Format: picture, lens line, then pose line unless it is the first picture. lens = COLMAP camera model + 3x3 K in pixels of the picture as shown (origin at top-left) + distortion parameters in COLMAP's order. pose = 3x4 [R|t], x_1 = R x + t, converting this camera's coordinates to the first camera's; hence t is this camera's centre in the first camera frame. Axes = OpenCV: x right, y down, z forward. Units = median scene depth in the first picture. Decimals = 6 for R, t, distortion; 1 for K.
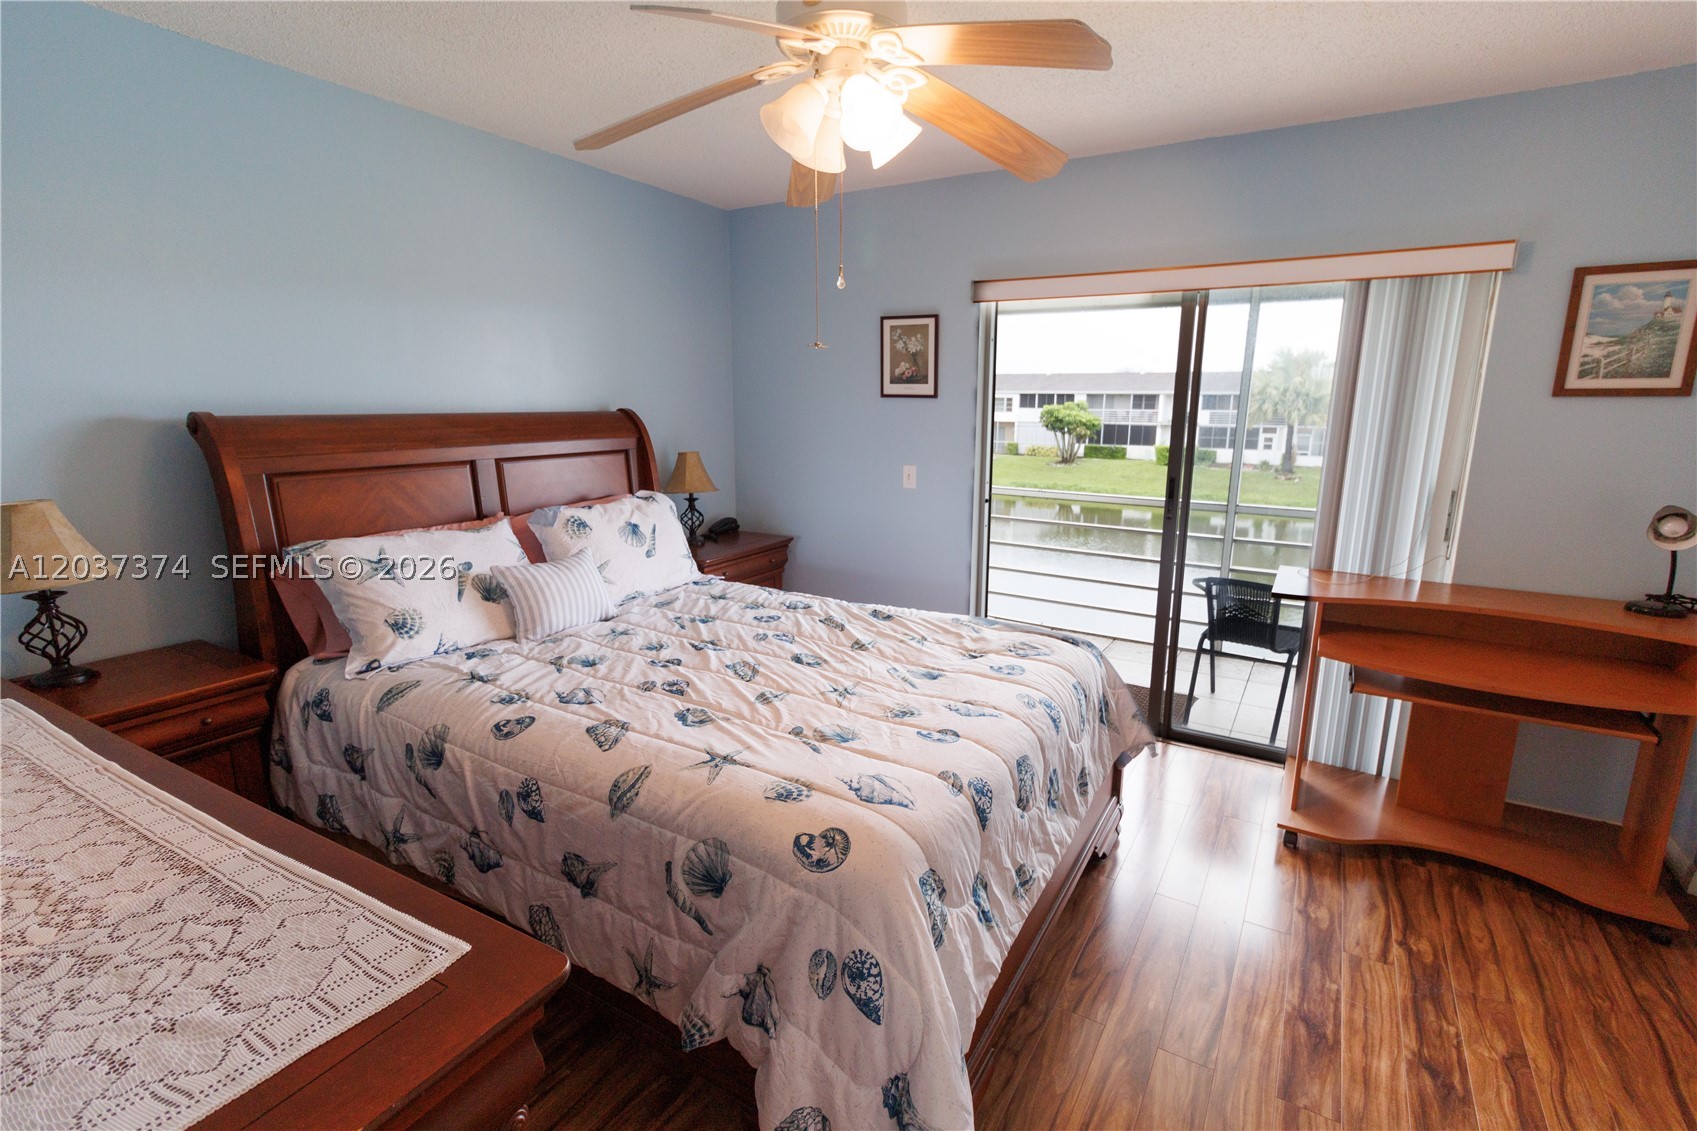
lens RADIAL K [[766.8, 0, 878.7], [0, 766.8, 567.9], [0, 0, 1]] dist [0.002079, 0.001220]
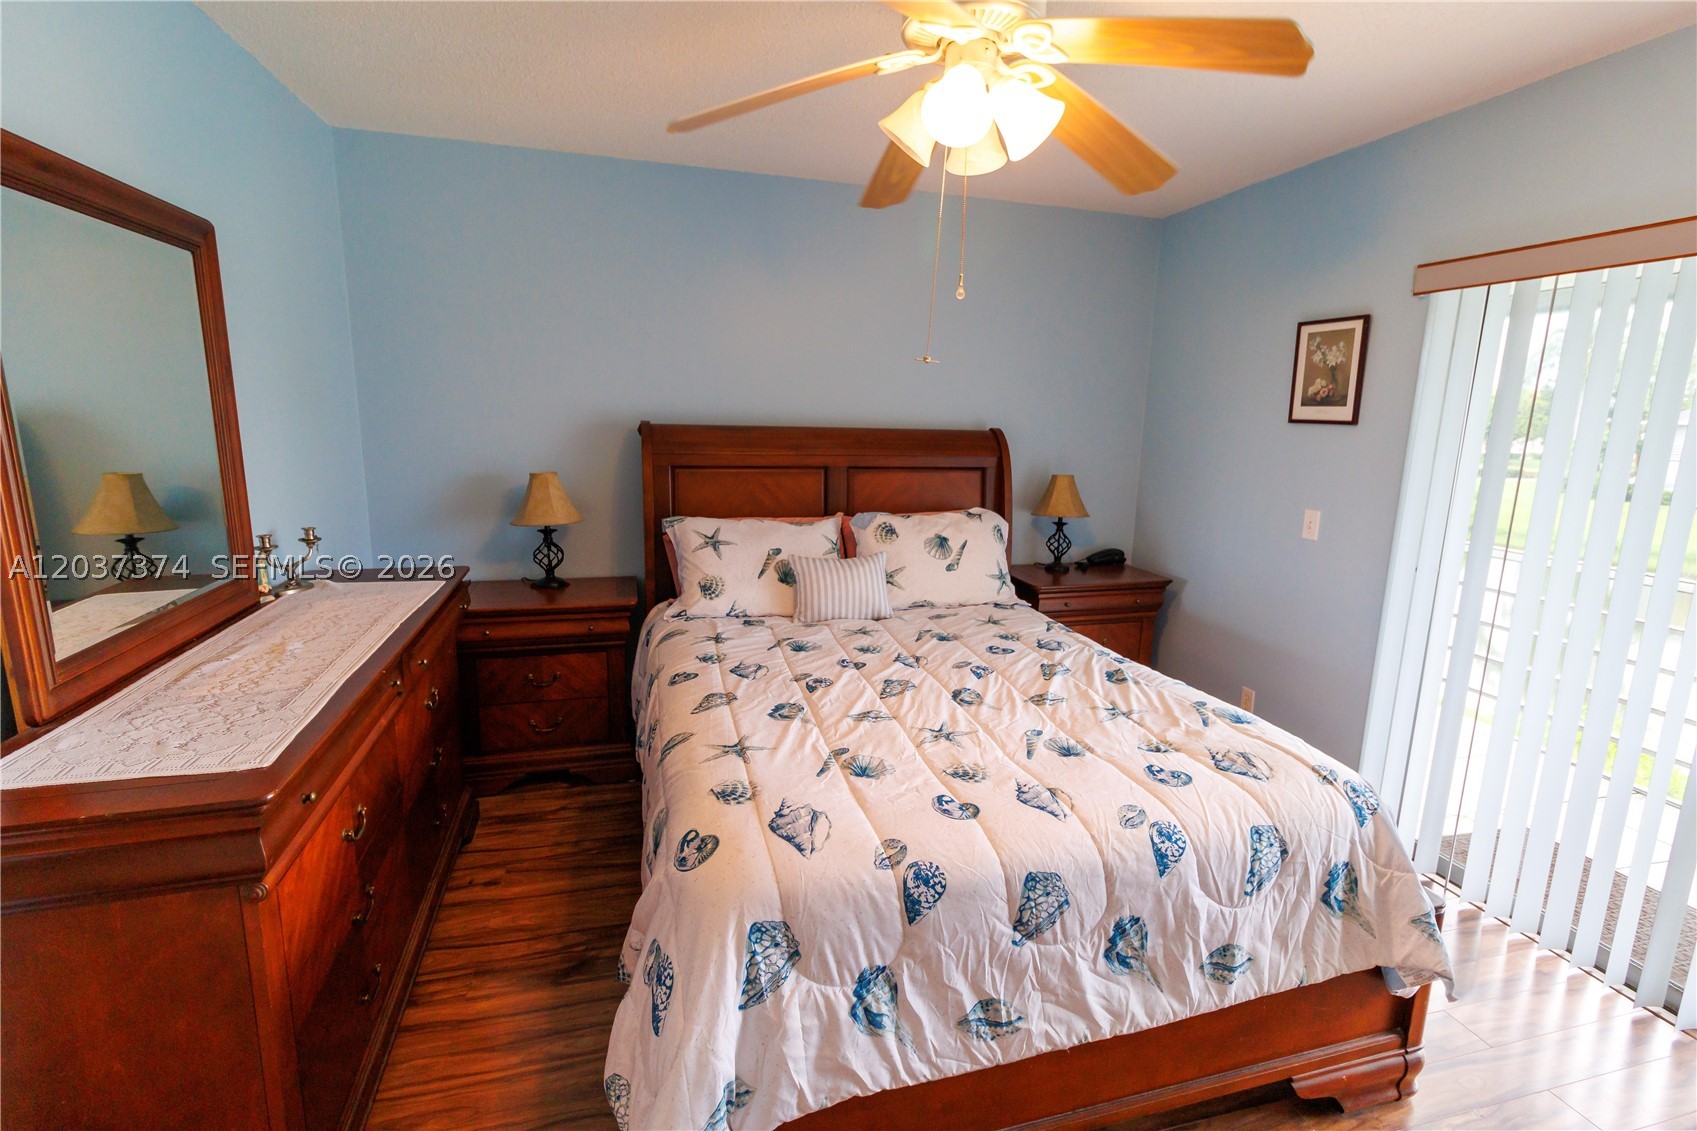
lens RADIAL K [[766.8, 0, 845.0], [0, 766.8, 566.0], [0, 0, 1]] dist [0.002079, 0.001220]
pose [[0.725429, 0.145492, -0.672744, 0.397146], [-0.167503, 0.985337, 0.032474, -0.041259], [0.667604, 0.089129, 0.739162, 0.194673]]
